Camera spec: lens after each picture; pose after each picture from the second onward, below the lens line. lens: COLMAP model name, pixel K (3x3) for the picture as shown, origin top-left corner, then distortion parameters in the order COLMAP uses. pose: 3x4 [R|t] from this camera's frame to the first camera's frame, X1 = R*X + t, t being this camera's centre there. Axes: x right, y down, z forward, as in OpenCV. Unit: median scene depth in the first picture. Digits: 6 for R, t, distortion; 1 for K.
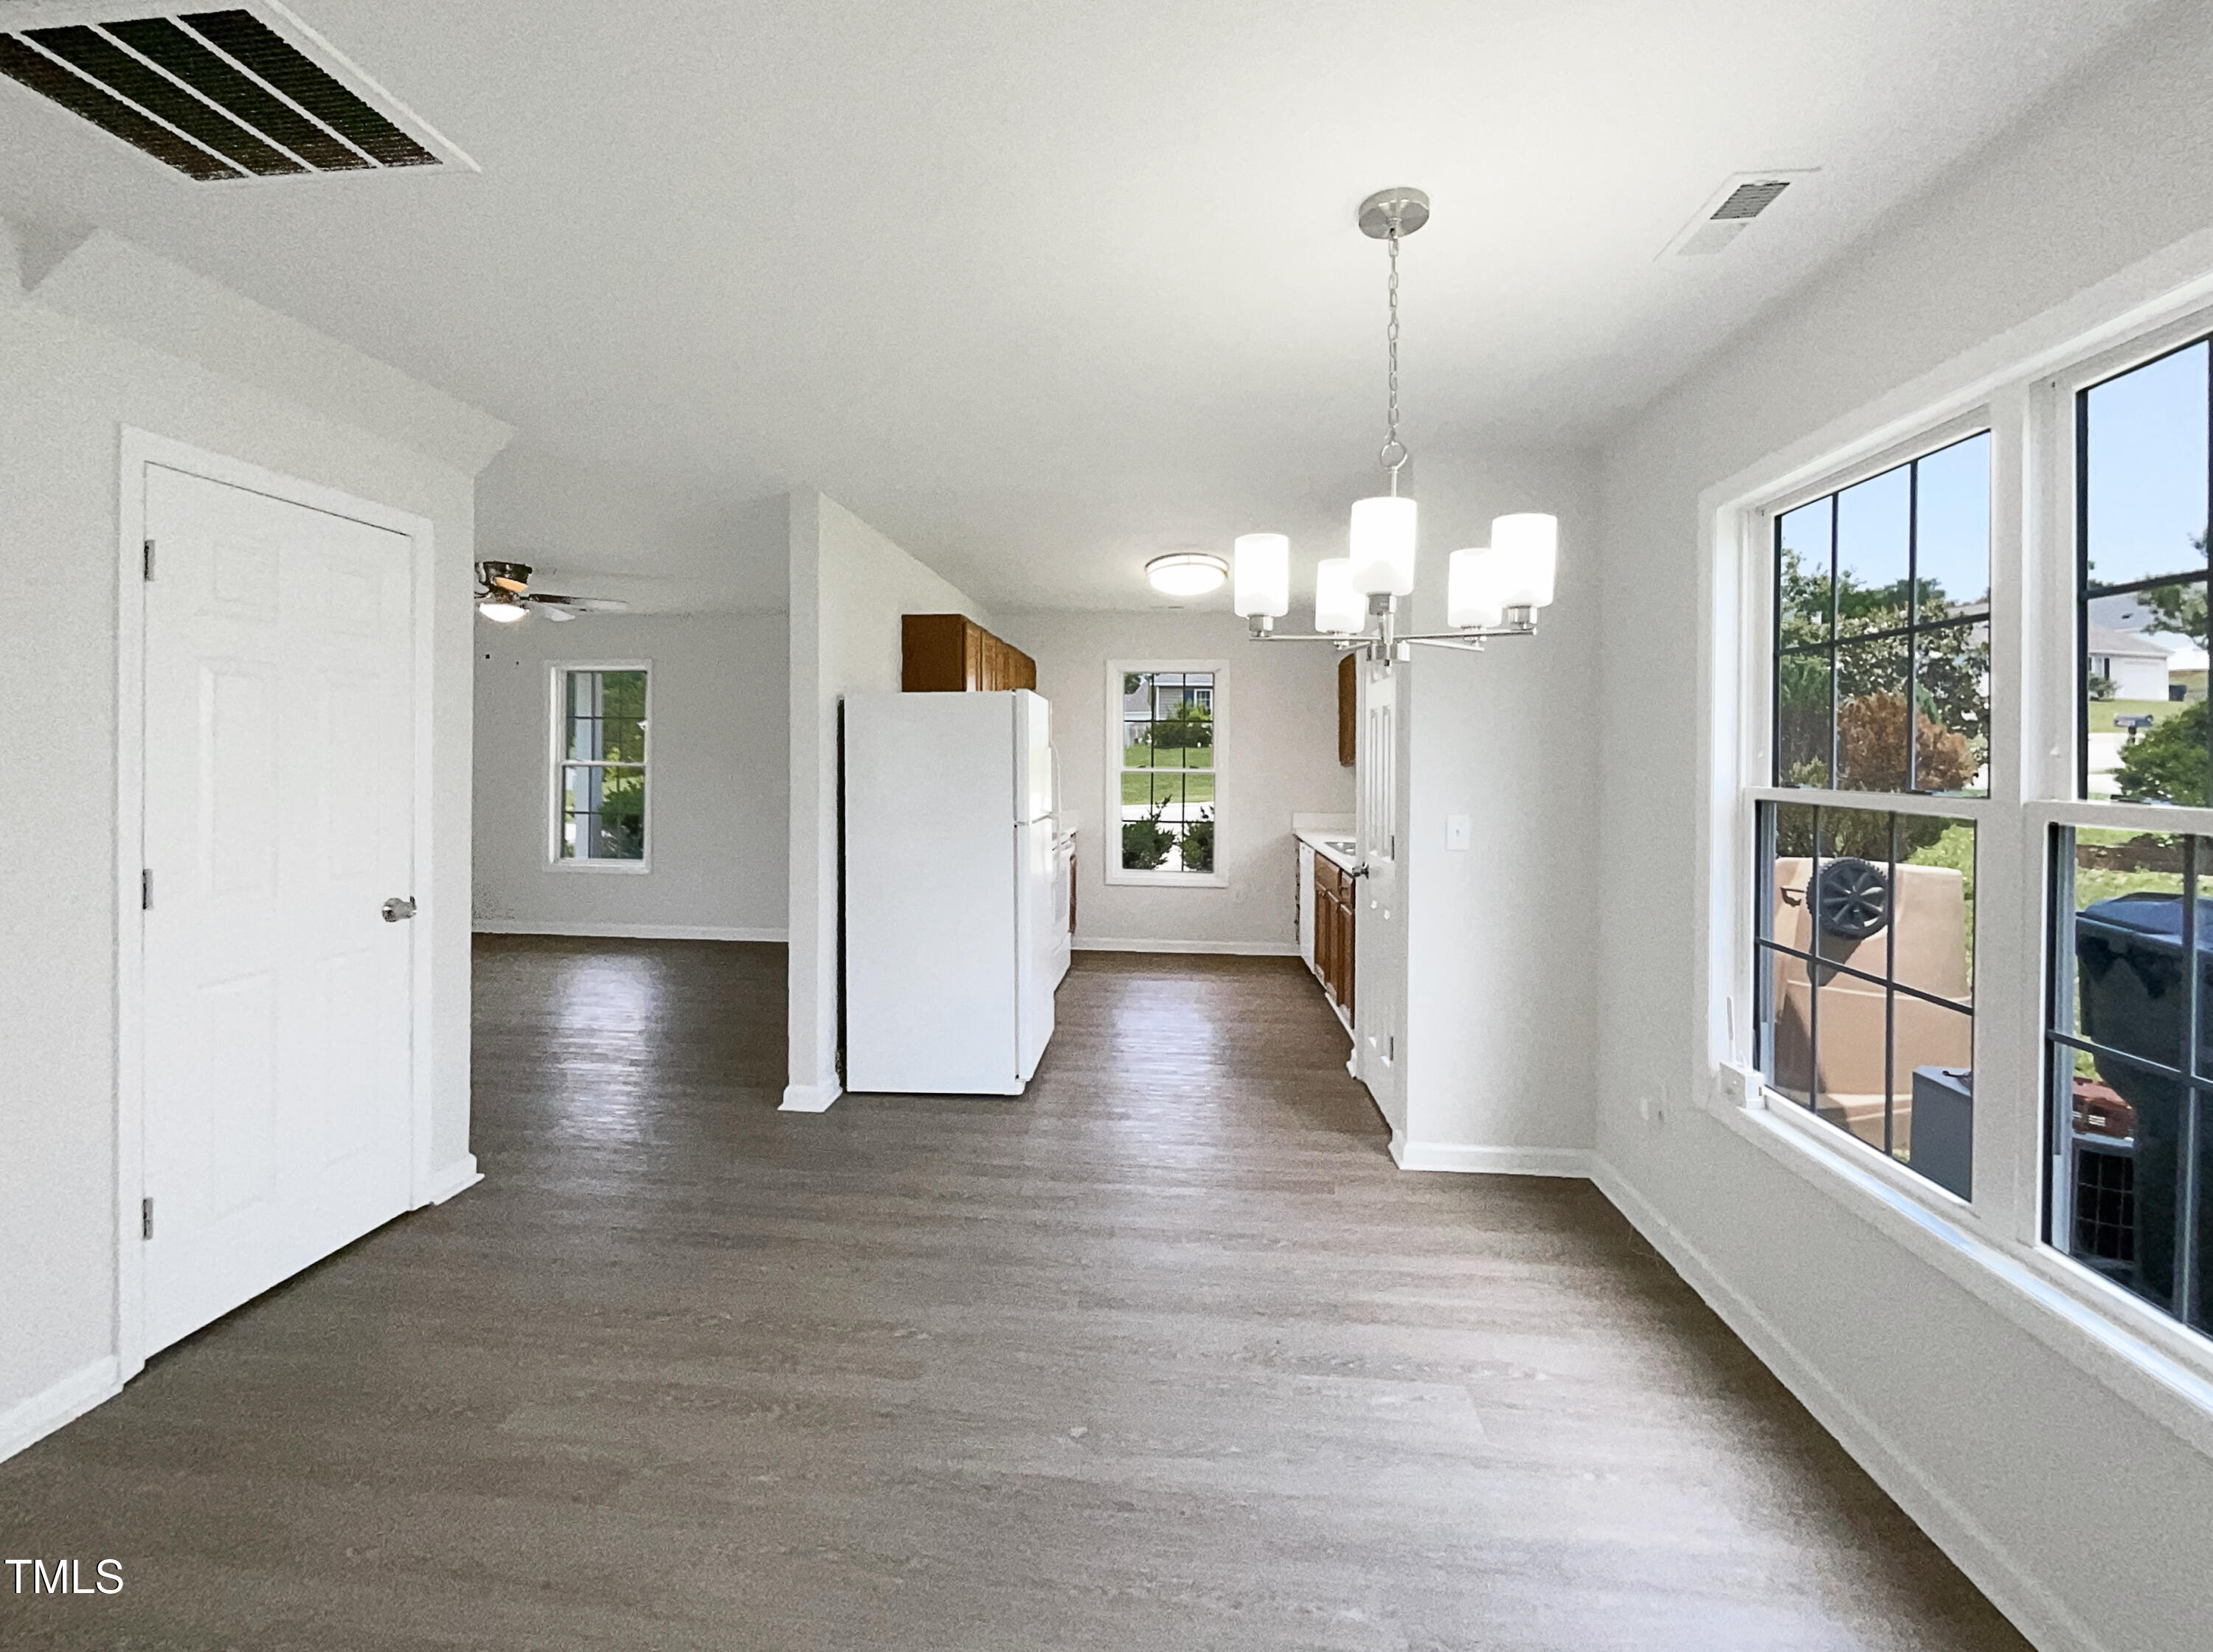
lens RADIAL K [[898.0, 0, 1108.5], [0, 898.0, 825.3], [0, 0, 1]] dist [-0.001149, -0.000381]
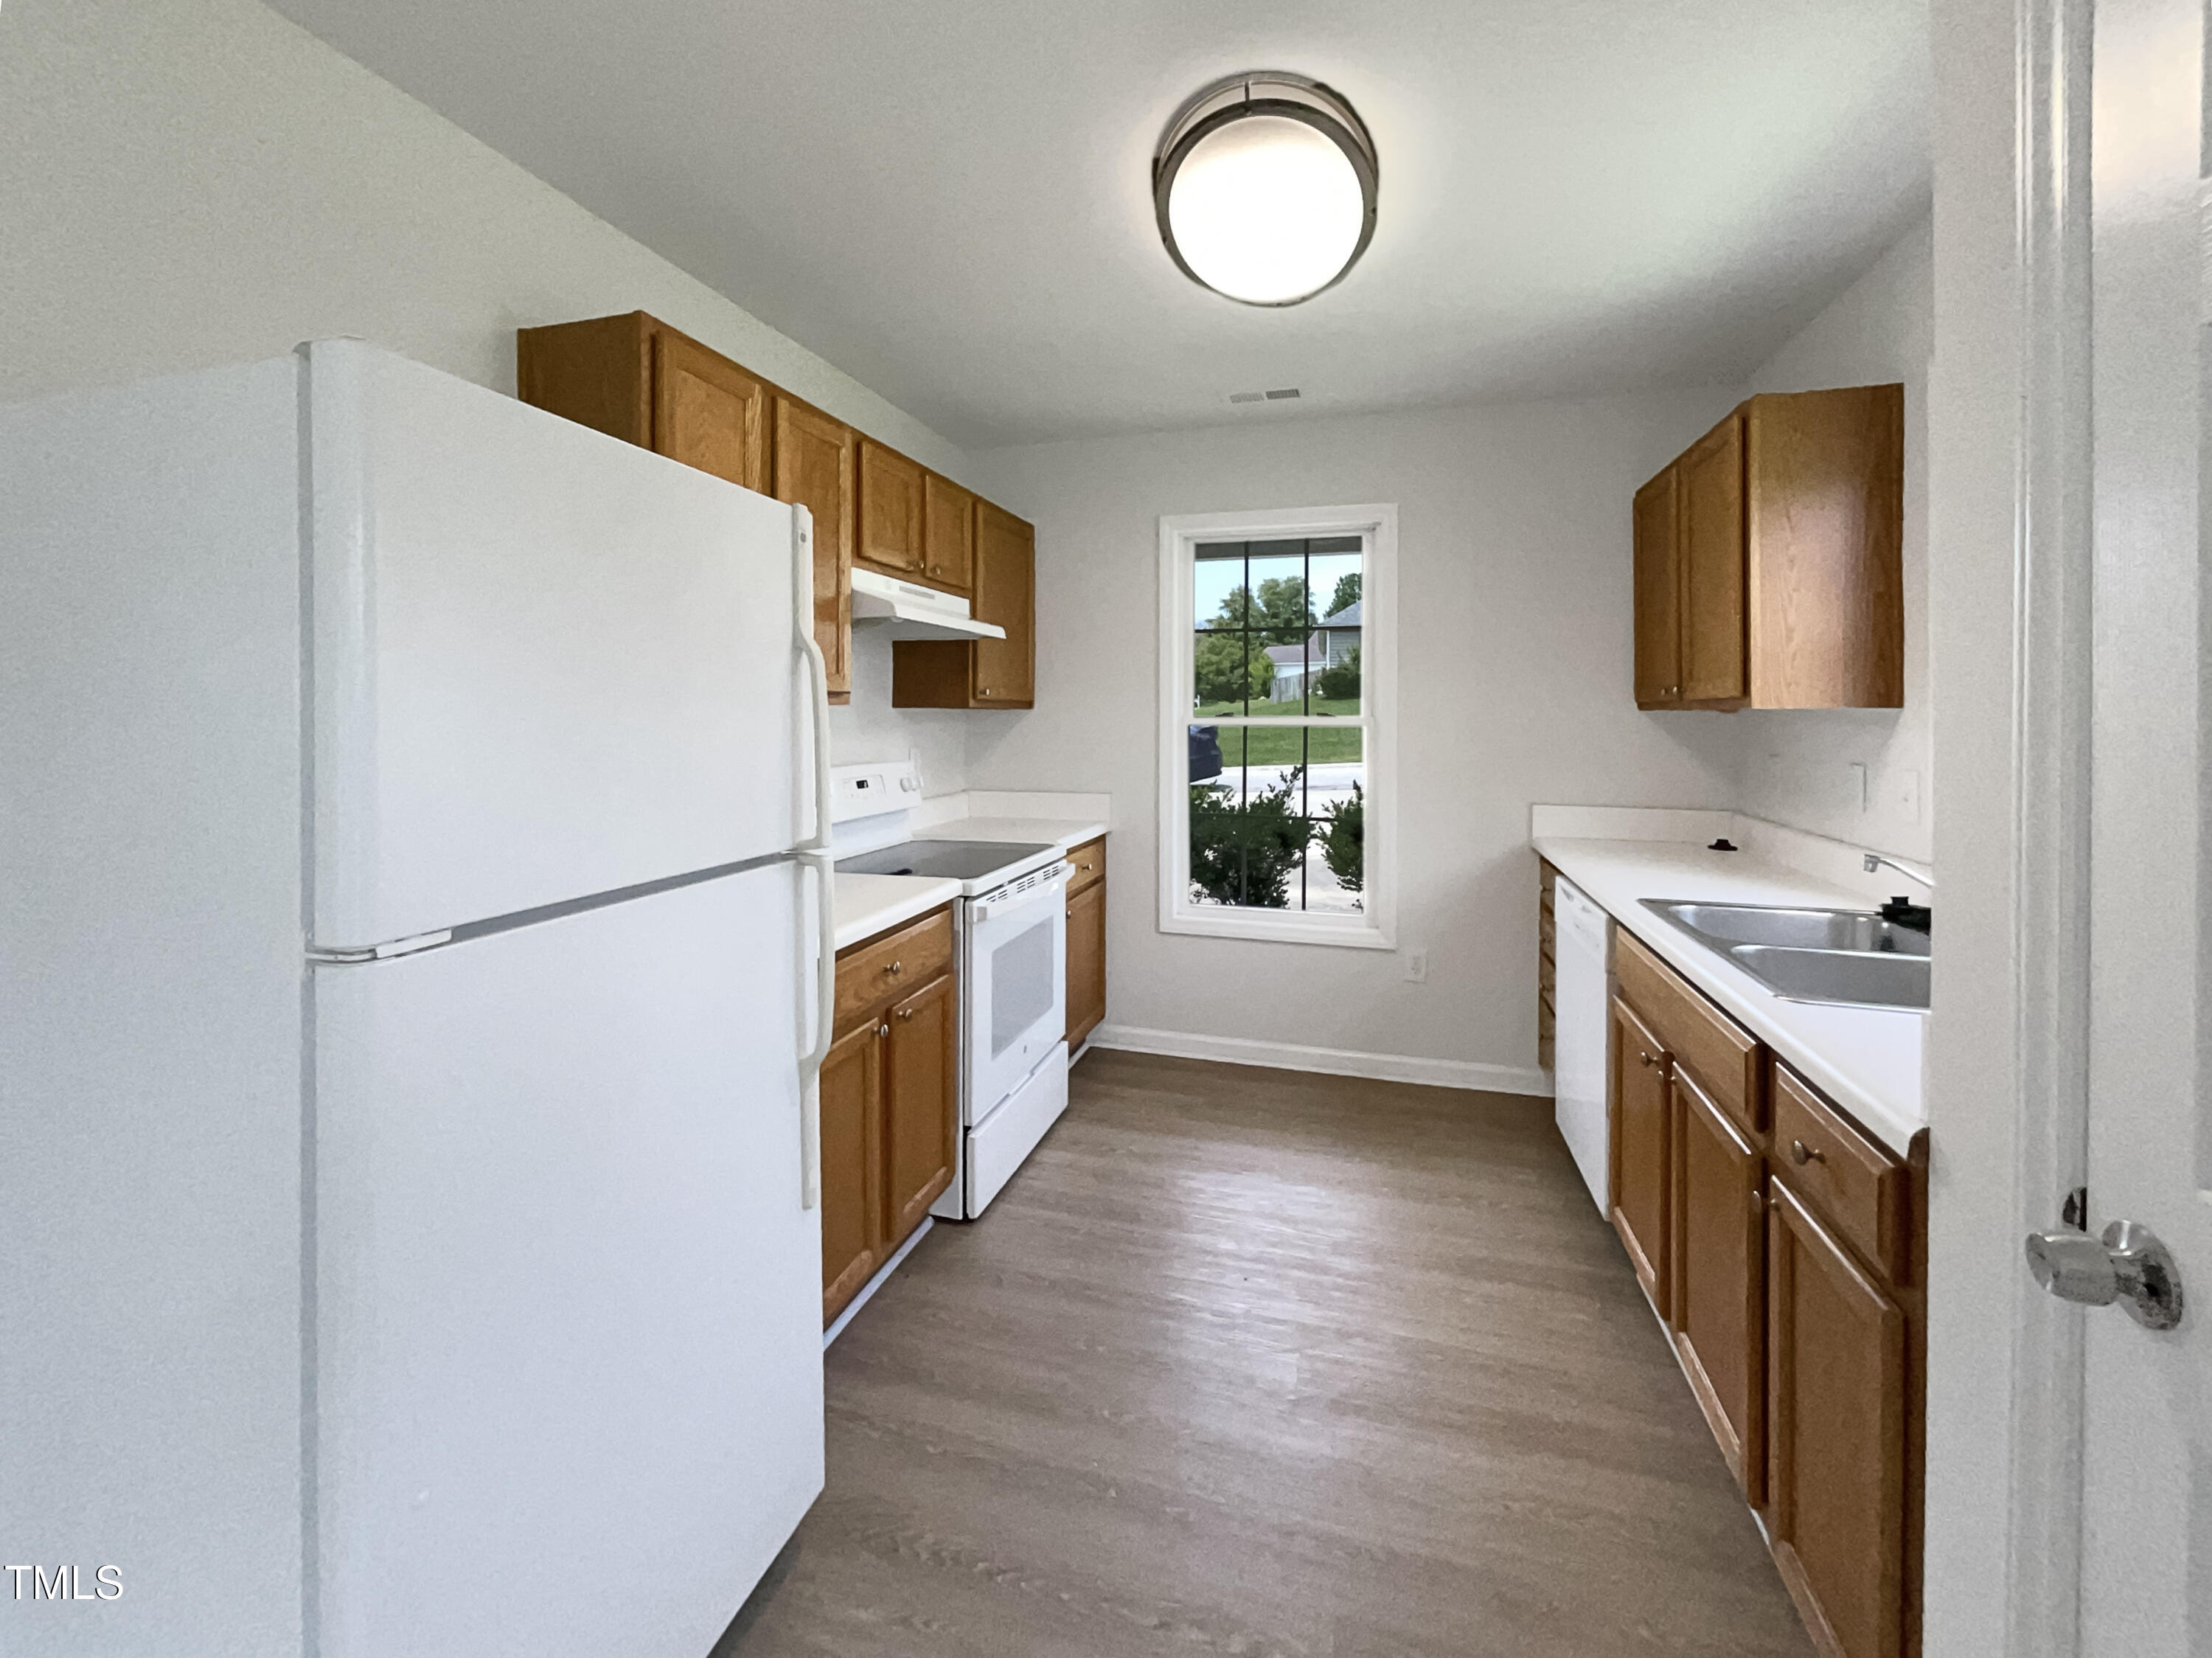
lens RADIAL K [[897.8, 0, 1105.6], [0, 897.8, 823.0], [0, 0, 1]] dist [-0.001149, -0.000381]
pose [[0.981697, 0.003413, -0.190417, 0.069782], [0.005175, 0.998992, 0.044589, -0.025171], [0.190377, -0.044758, 0.980690, 0.455510]]
